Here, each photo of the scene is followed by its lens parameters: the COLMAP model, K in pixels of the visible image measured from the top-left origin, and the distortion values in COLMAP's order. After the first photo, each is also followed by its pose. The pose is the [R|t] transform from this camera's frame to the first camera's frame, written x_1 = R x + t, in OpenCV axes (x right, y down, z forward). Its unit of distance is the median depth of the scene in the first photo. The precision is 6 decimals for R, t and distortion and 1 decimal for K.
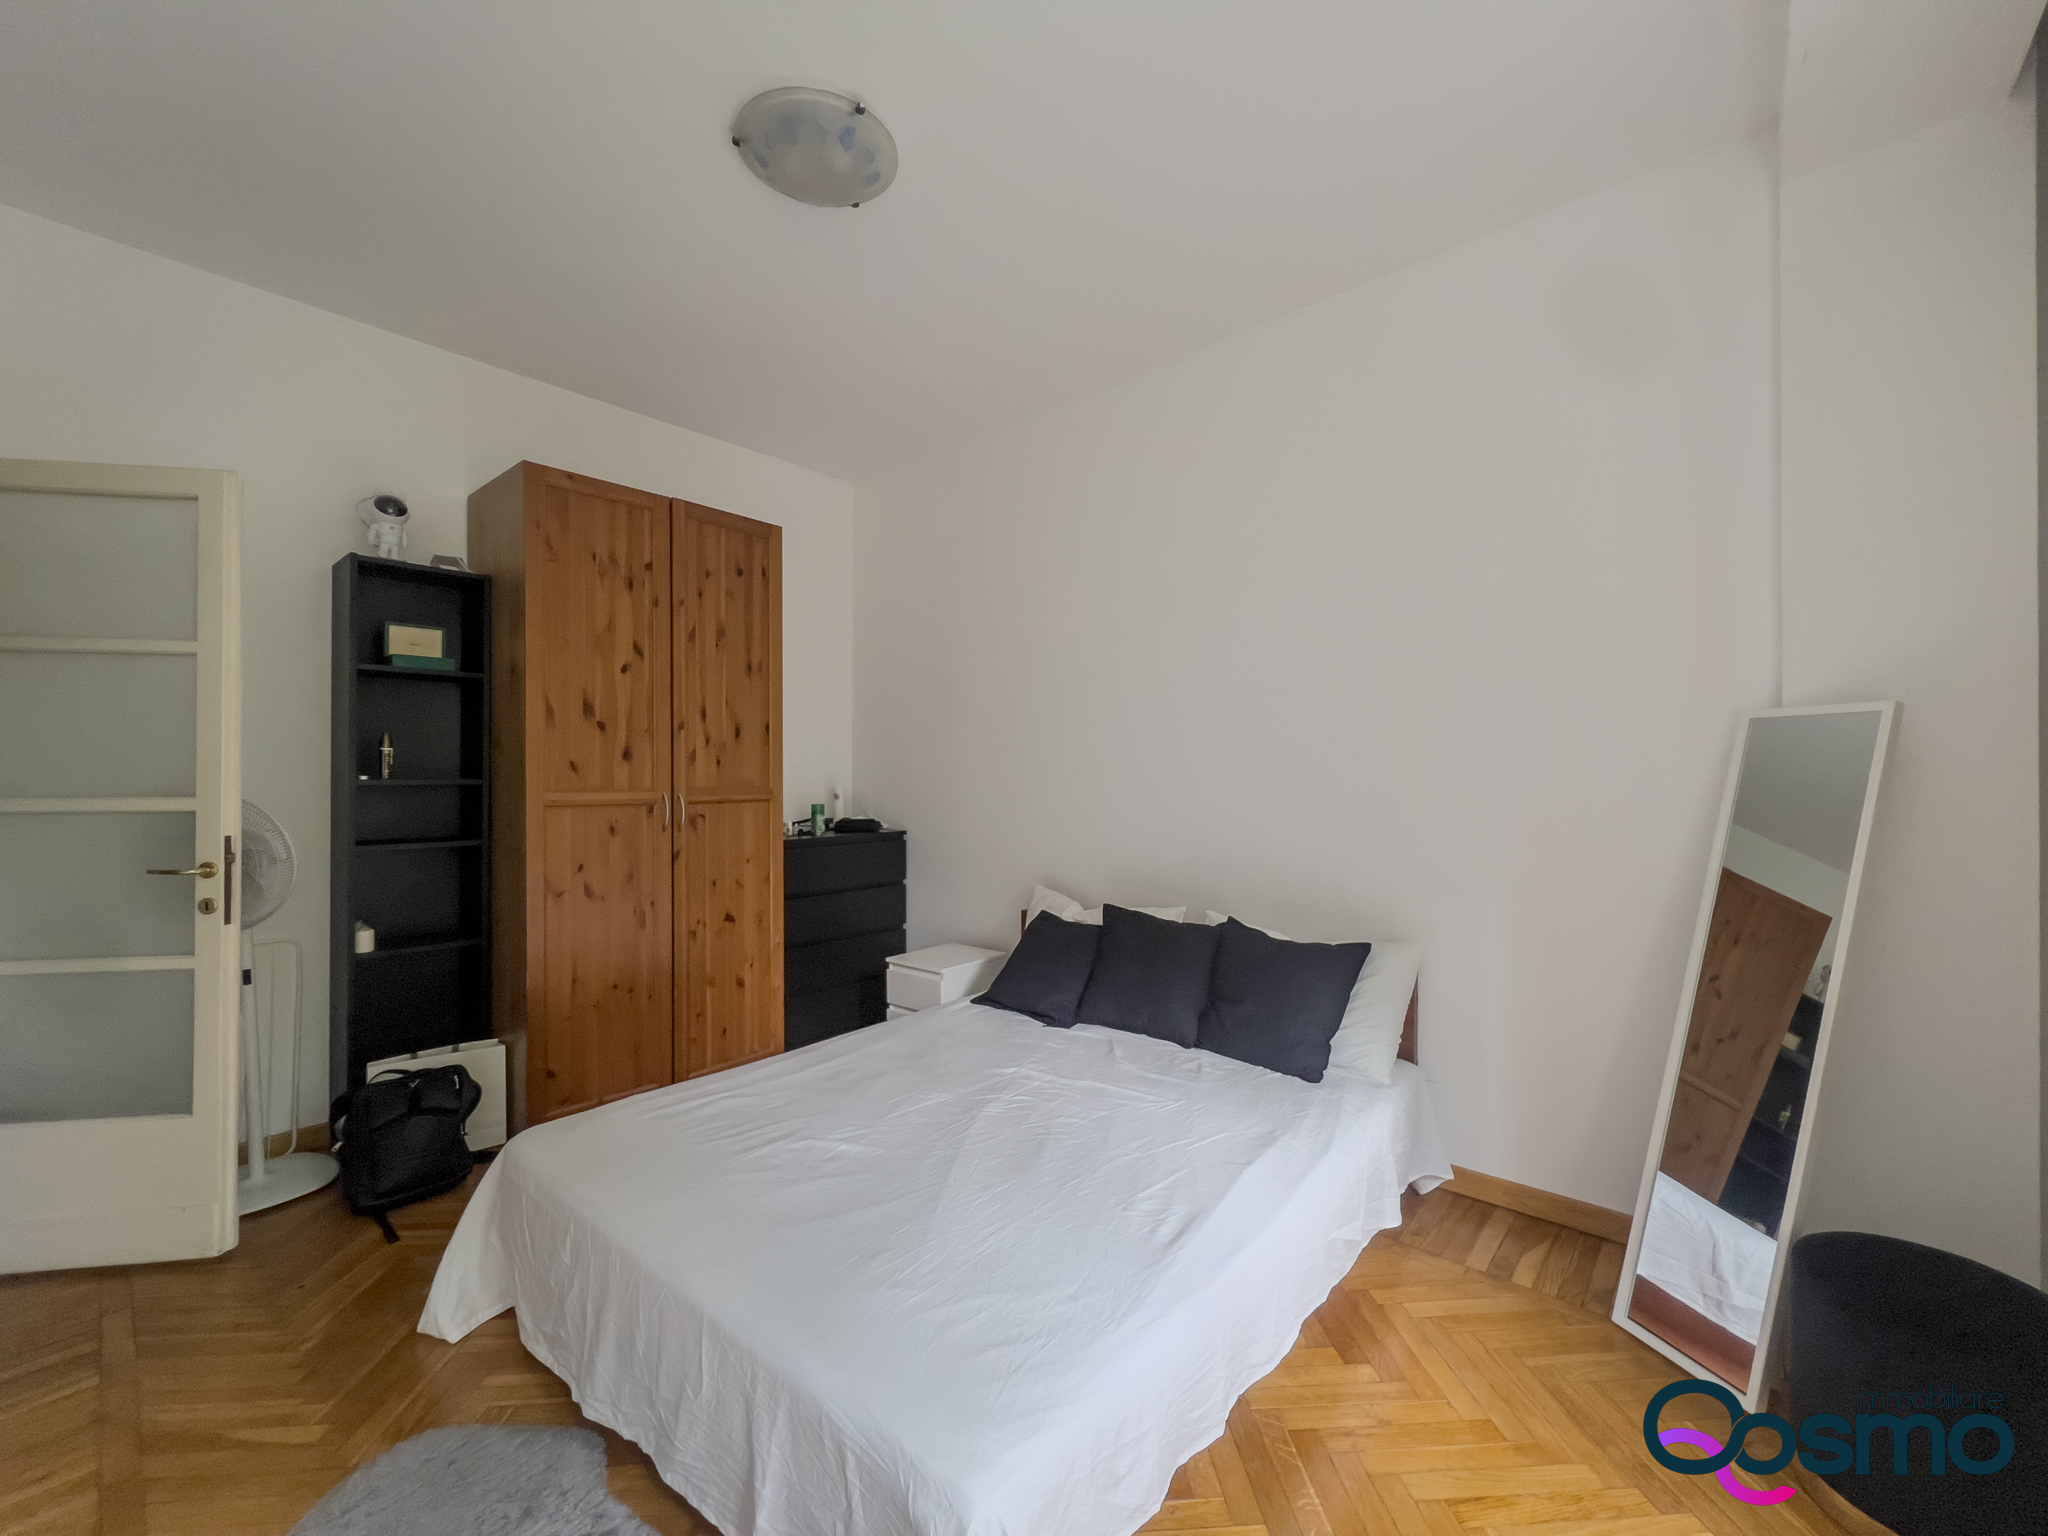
lens RADIAL K [[824.7, 0, 1020.2], [0, 824.7, 771.7], [0, 0, 1]] dist [-0.001701, -0.000237]
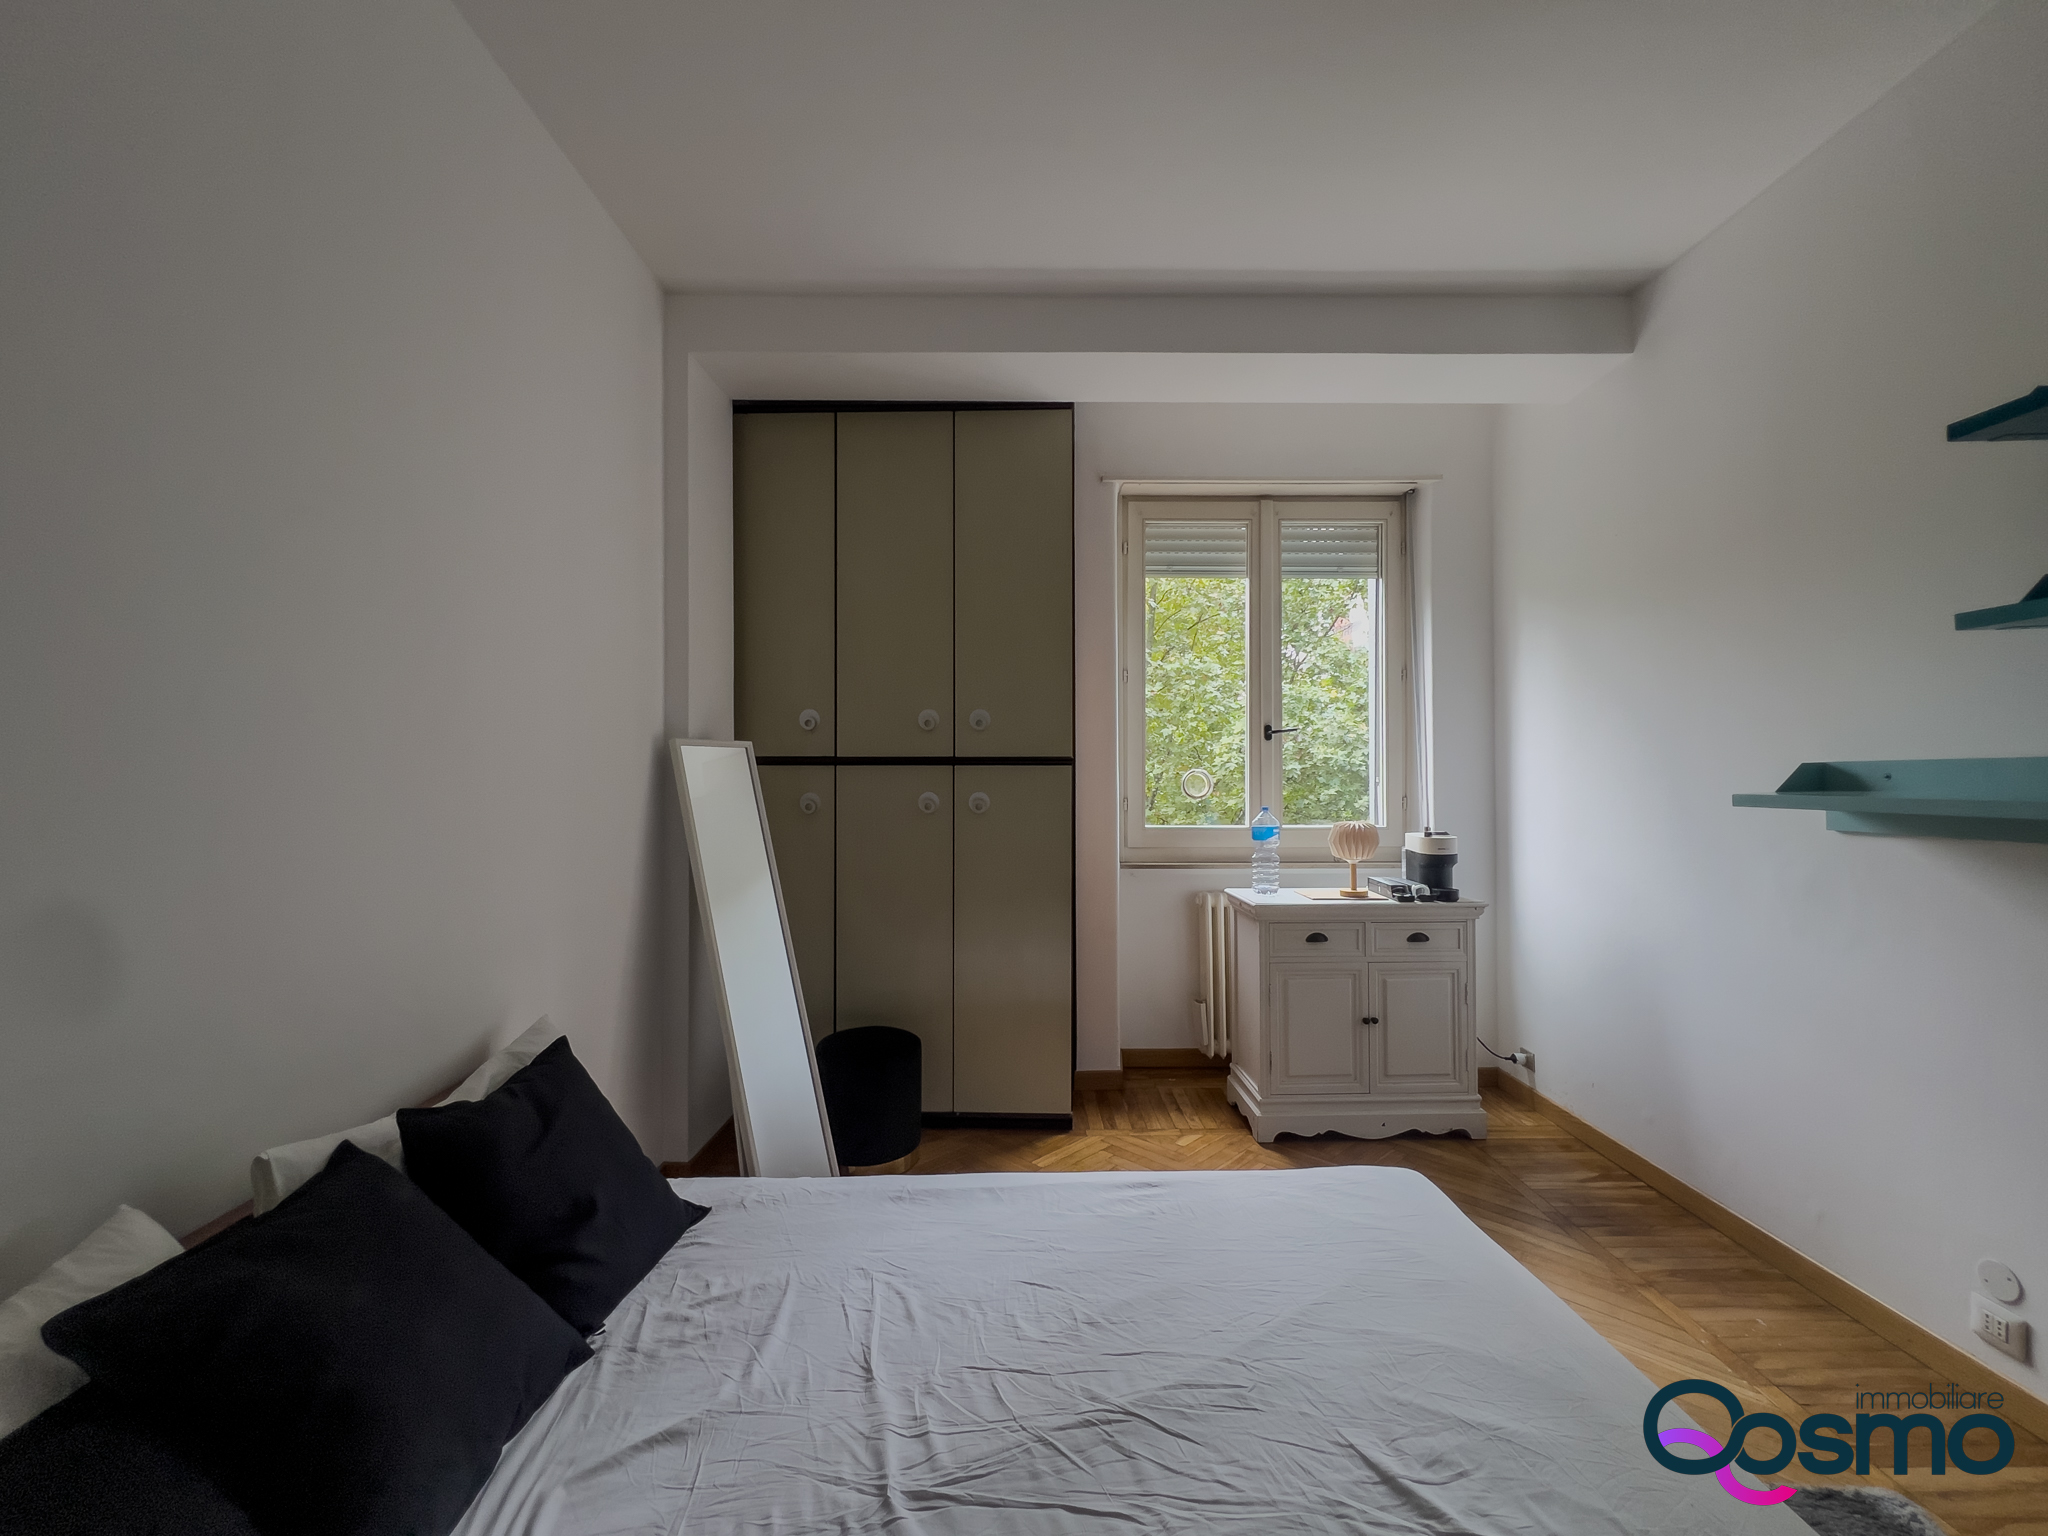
lens RADIAL K [[822.6, 0, 1021.8], [0, 822.6, 773.7], [0, 0, 1]] dist [0.001577, -0.000171]
pose [[-0.665477, 0.012602, 0.746312, -0.290880], [0.005324, 0.999912, -0.012137, -0.000765], [-0.746399, -0.004104, -0.665486, 0.984016]]
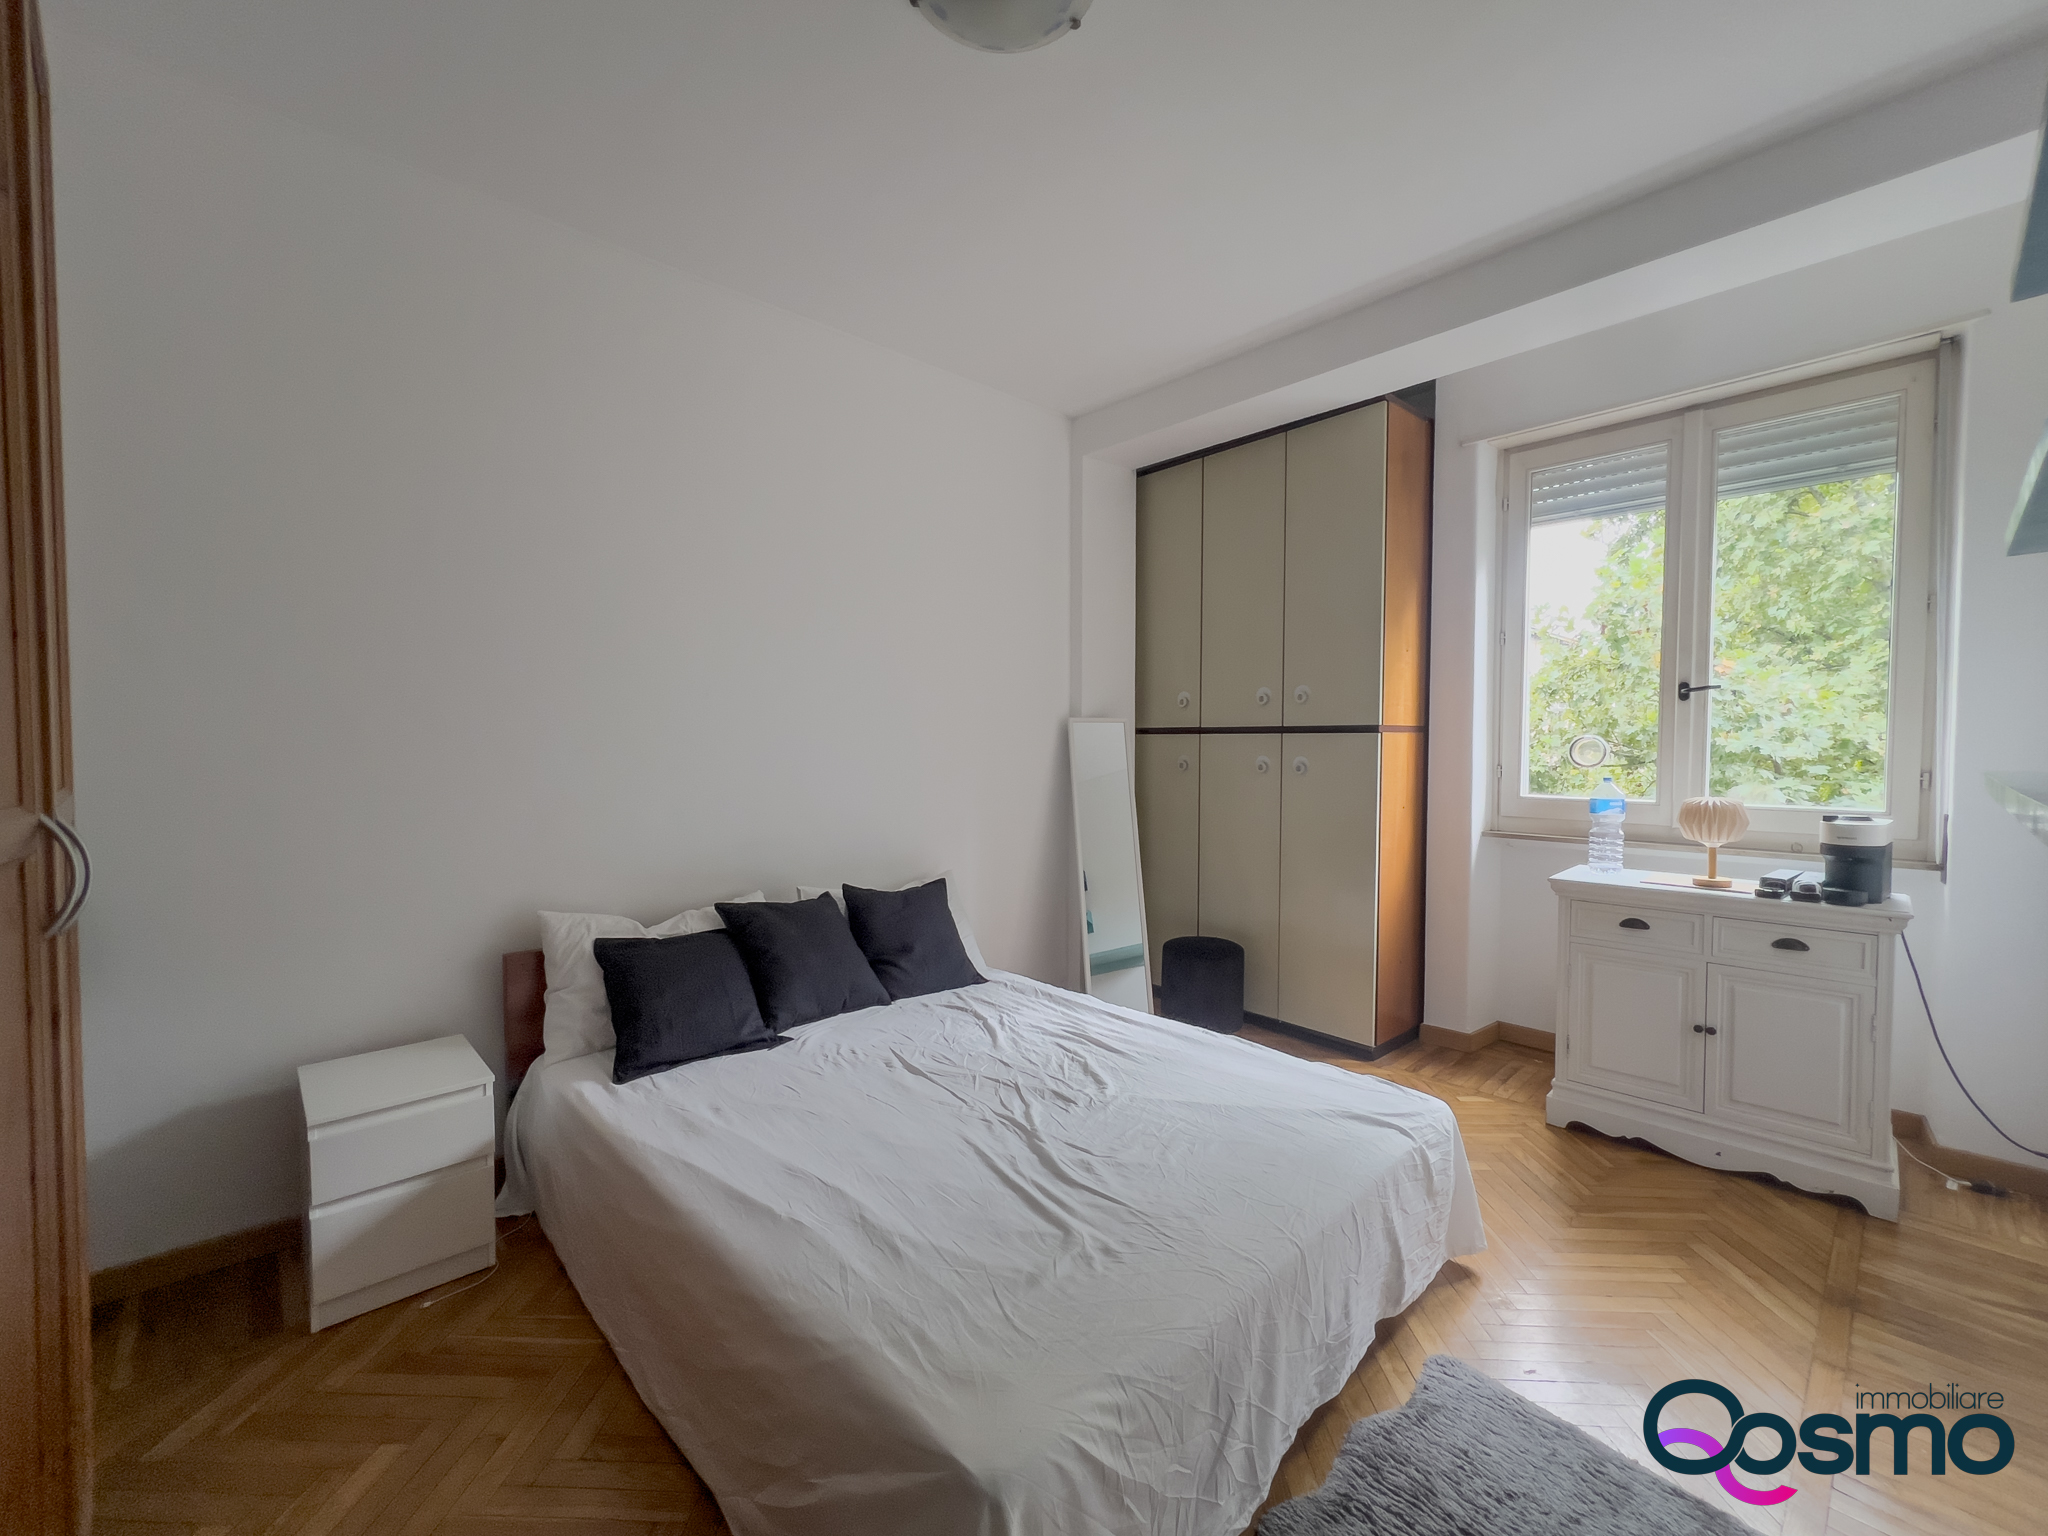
lens RADIAL K [[822.6, 0, 1021.8], [0, 822.6, 773.7], [0, 0, 1]] dist [0.001577, -0.000171]
pose [[0.096783, -0.029517, 0.994868, -0.729704], [-0.003372, 0.999545, 0.029984, 0.000678], [-0.995300, -0.006257, 0.096639, 0.628660]]
